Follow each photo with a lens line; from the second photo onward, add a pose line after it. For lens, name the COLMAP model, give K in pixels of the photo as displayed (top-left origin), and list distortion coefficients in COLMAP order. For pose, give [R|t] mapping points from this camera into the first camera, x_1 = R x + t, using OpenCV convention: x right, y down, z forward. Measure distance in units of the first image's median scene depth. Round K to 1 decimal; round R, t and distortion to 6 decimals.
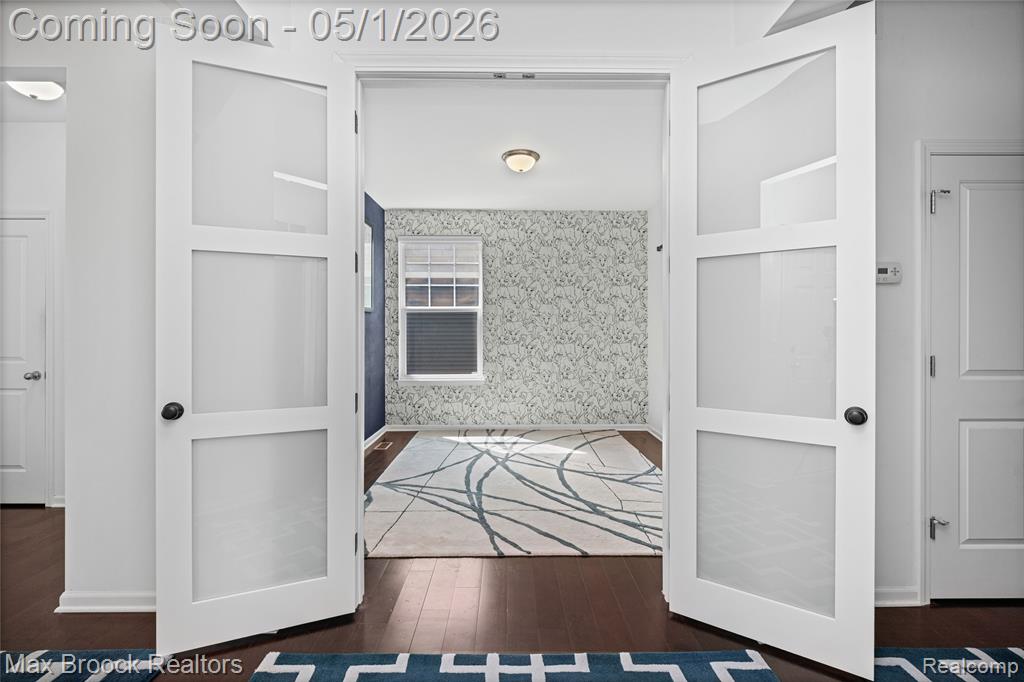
lens RADIAL K [[458.5, 0, 507.6], [0, 458.5, 338.6], [0, 0, 1]] dist [0.003379, 0.000096]
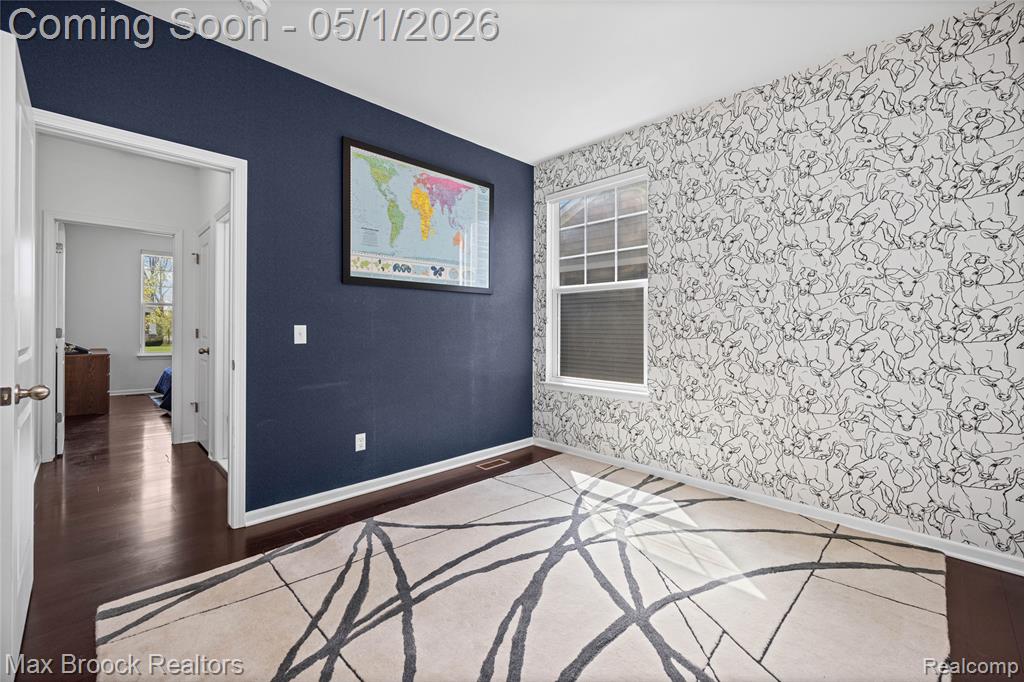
lens RADIAL K [[431.1, 0, 510.4], [0, 431.1, 331.8], [0, 0, 1]] dist [-0.010103, -0.000377]
pose [[0.675850, 0.010375, -0.736966, 0.254619], [-0.010437, 0.999935, 0.004505, 0.003601], [0.736965, 0.004647, 0.675915, 0.462180]]
